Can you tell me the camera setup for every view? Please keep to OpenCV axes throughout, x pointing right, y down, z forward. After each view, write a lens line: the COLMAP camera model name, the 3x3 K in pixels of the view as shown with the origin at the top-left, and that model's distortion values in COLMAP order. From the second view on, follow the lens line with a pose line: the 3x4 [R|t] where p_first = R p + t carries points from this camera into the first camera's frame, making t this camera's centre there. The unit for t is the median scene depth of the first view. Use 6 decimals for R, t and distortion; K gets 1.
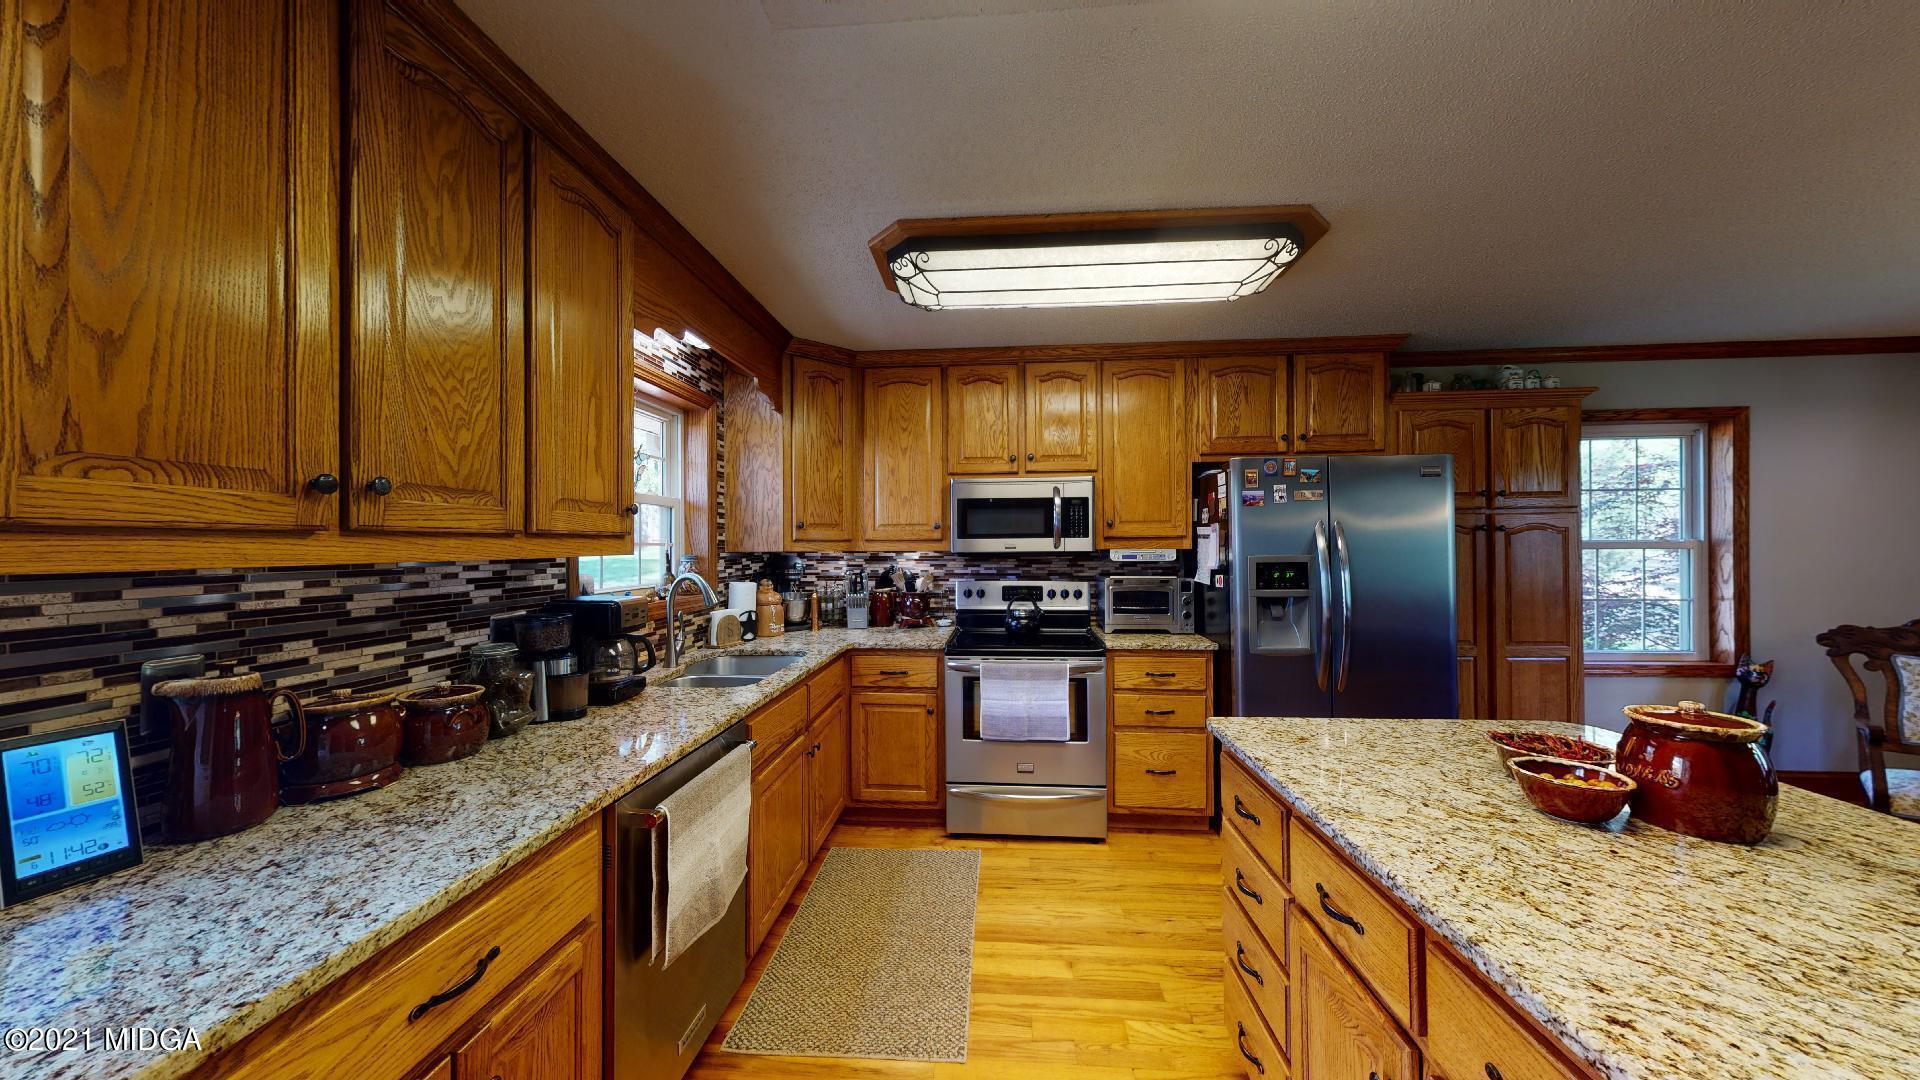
lens RADIAL K [[605.9, 0, 960.5], [0, 605.9, 539.4], [0, 0, 1]] dist [-0.000059, 0.000015]
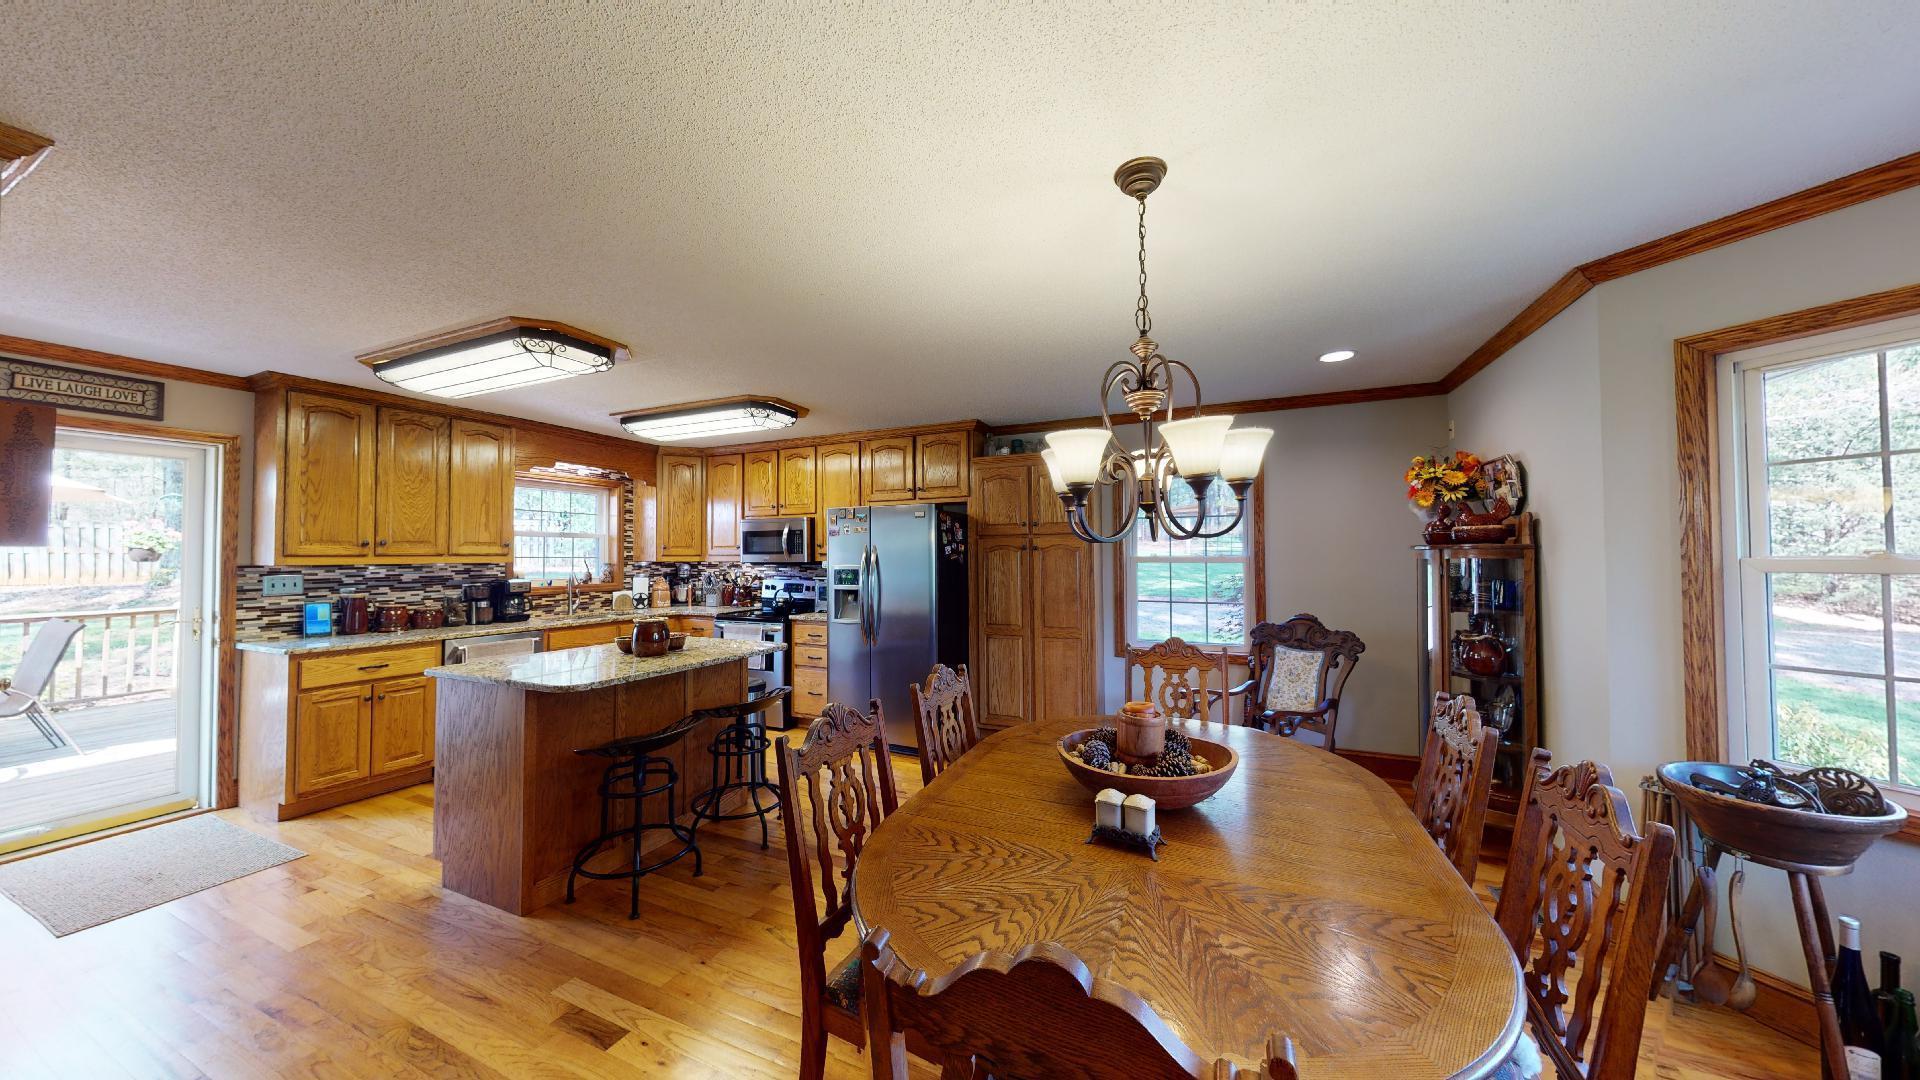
lens RADIAL K [[605.9, 0, 961.2], [0, 605.9, 542.2], [0, 0, 1]] dist [-0.000059, 0.000015]
pose [[0.941551, -0.005019, -0.336833, 1.405946], [0.001036, 0.999927, -0.012004, -0.017704], [0.336869, 0.010953, 0.941488, -0.500268]]
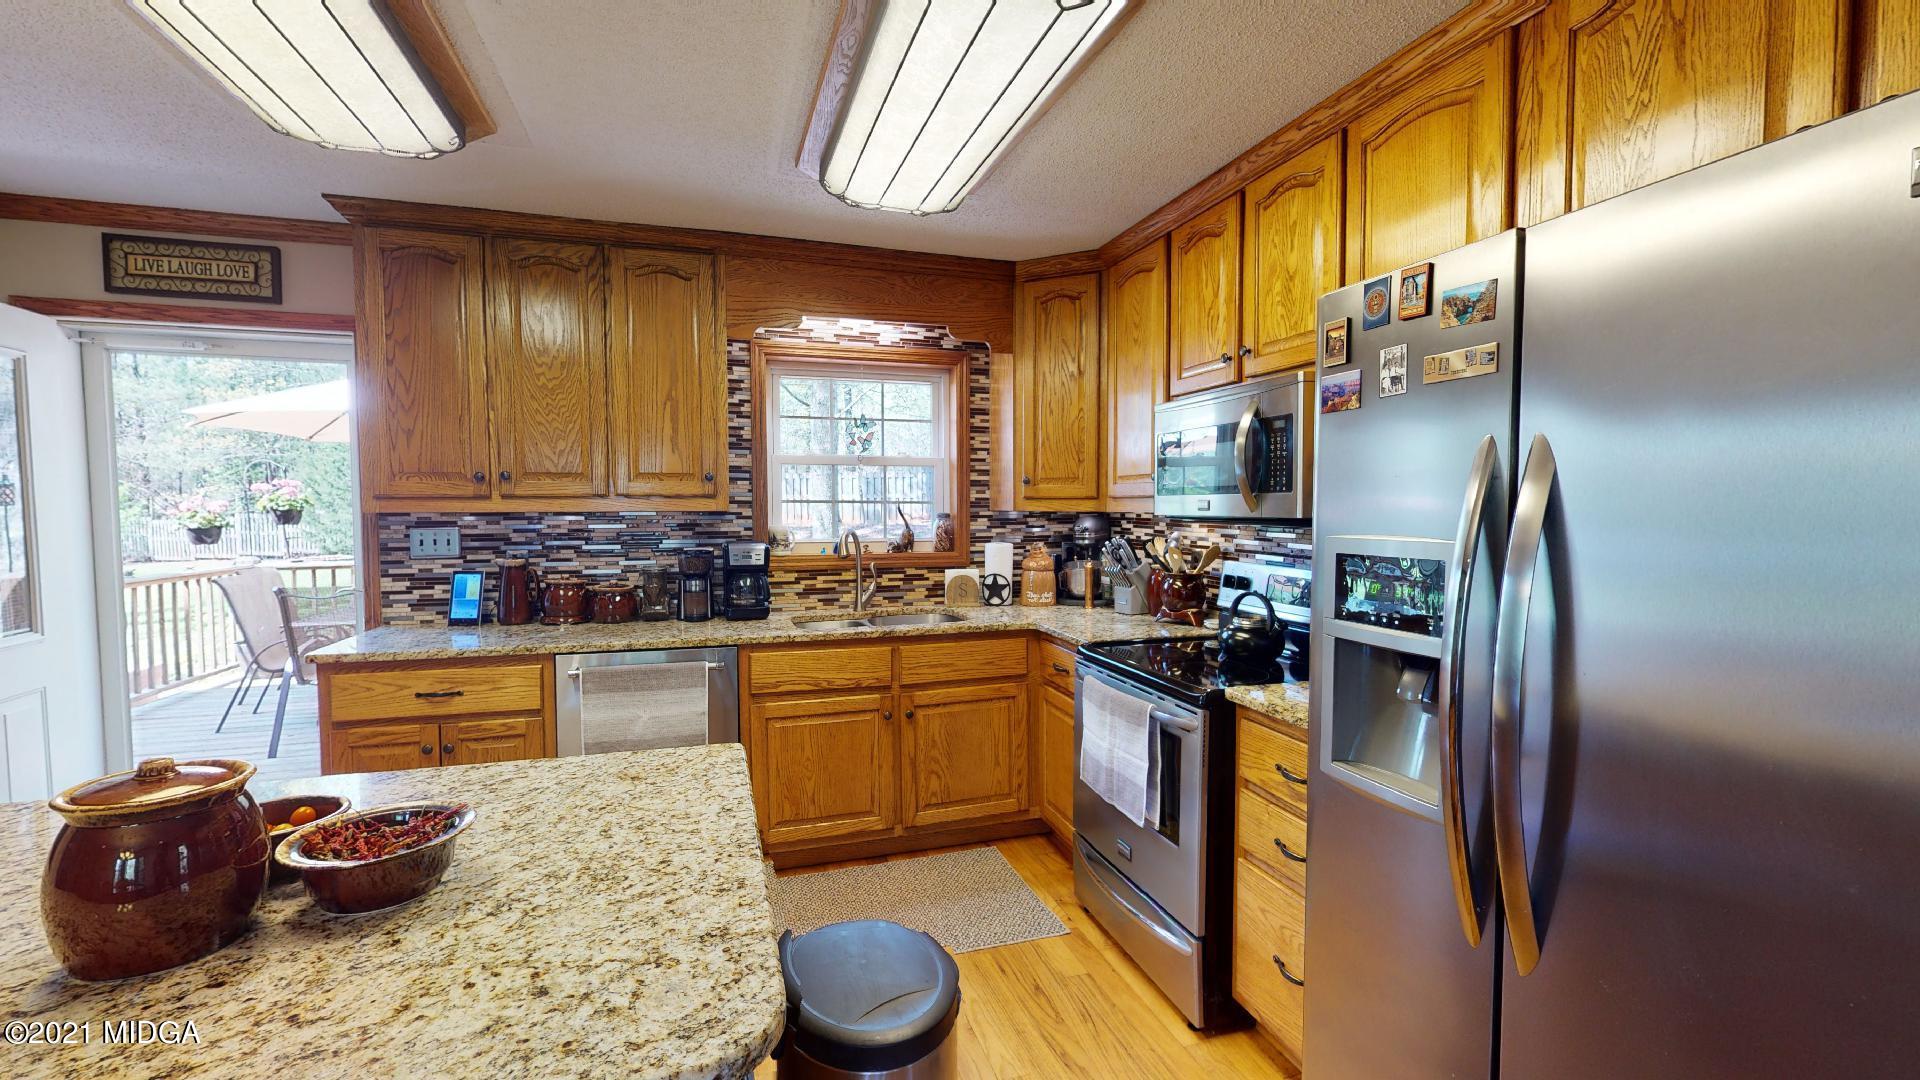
lens RADIAL K [[797.5, 0, 960.2], [0, 797.5, 538.5], [0, 0, 1]] dist [0.001294, 0.000024]
pose [[0.371174, 0.045140, -0.927465, 0.884386], [0.007369, 0.998643, 0.051553, 0.000104], [0.928534, -0.025969, 0.370338, 0.571228]]
